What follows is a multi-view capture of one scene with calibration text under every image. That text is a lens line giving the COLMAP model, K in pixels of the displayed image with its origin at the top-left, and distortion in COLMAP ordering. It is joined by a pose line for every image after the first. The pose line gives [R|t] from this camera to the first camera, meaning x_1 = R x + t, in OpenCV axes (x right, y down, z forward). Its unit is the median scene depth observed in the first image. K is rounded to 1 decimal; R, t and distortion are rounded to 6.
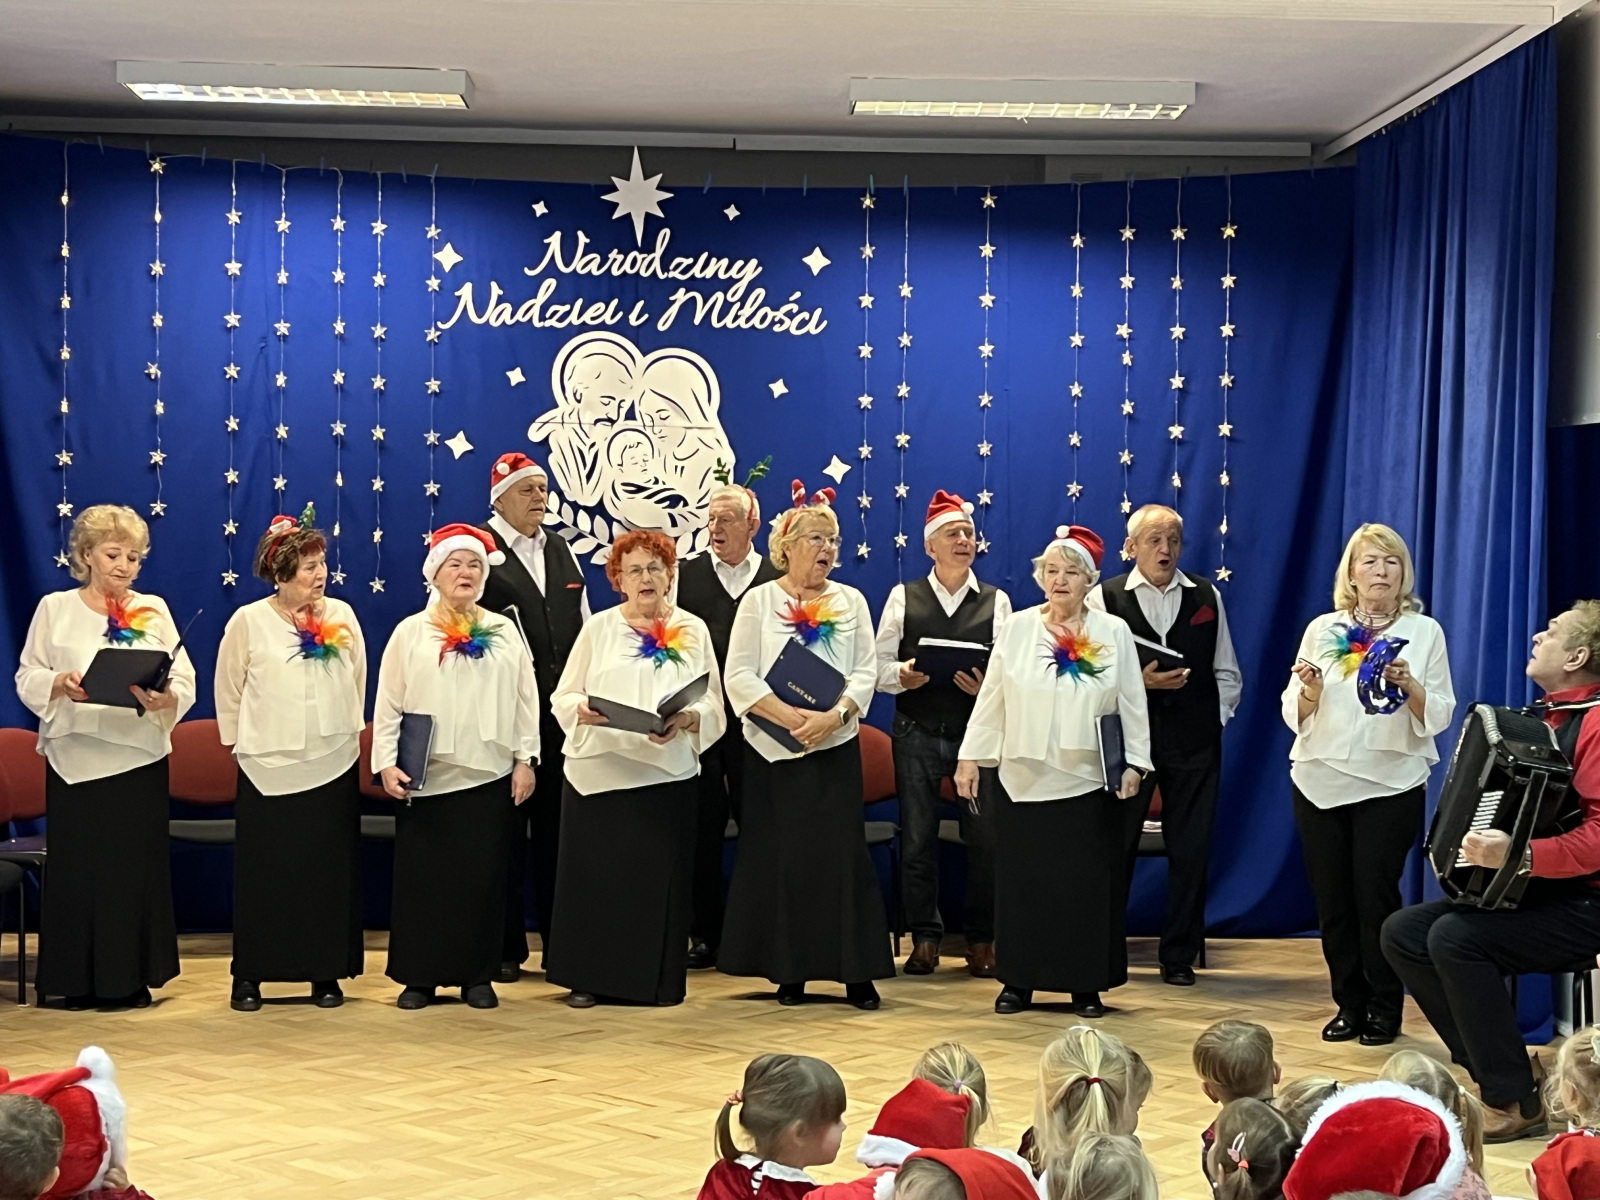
lens RADIAL K [[2454.4, 0, 802.4], [0, 2454.4, 605.2], [0, 0, 1]] dist [0.052504, 0.000000]
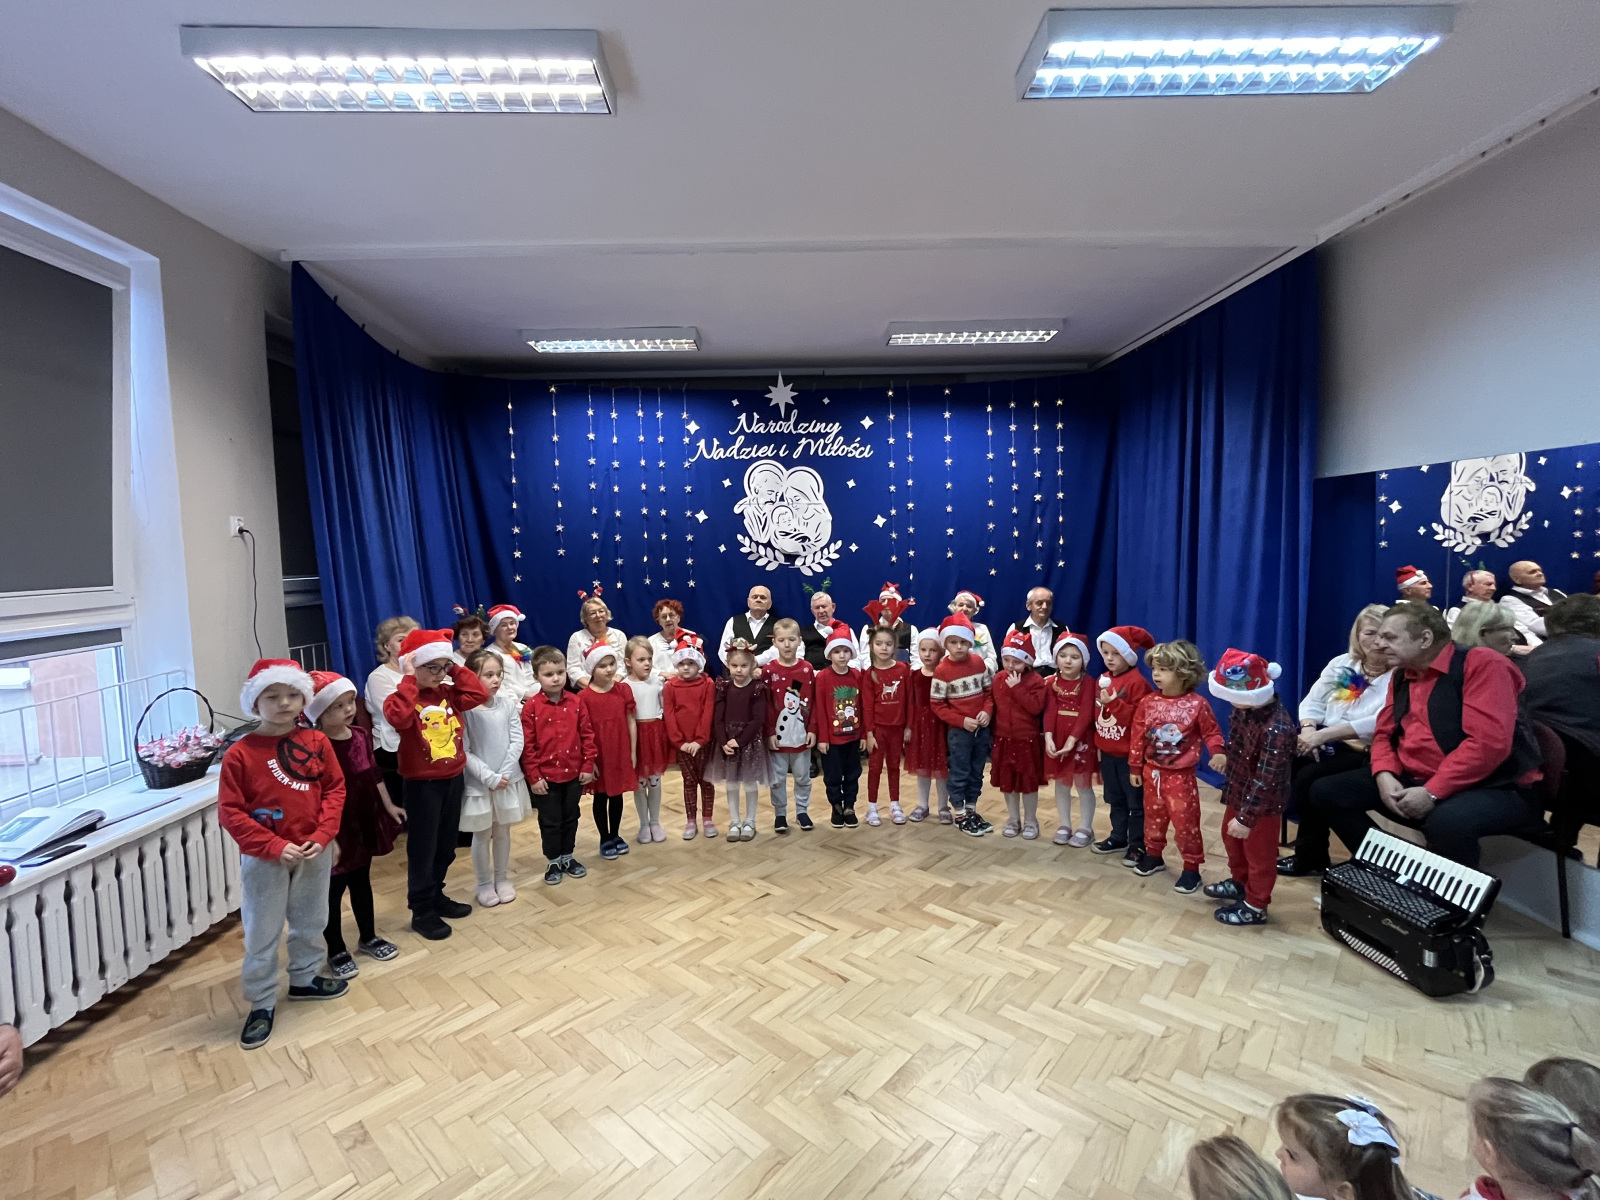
lens RADIAL K [[705.6, 0, 803.1], [0, 705.6, 593.8], [0, 0, 1]] dist [-0.015490, 0.000038]
pose [[0.999215, -0.037617, -0.012448, -0.047255], [0.038043, 0.998628, 0.035977, -0.017141], [0.011078, -0.036422, 0.999275, 0.391279]]
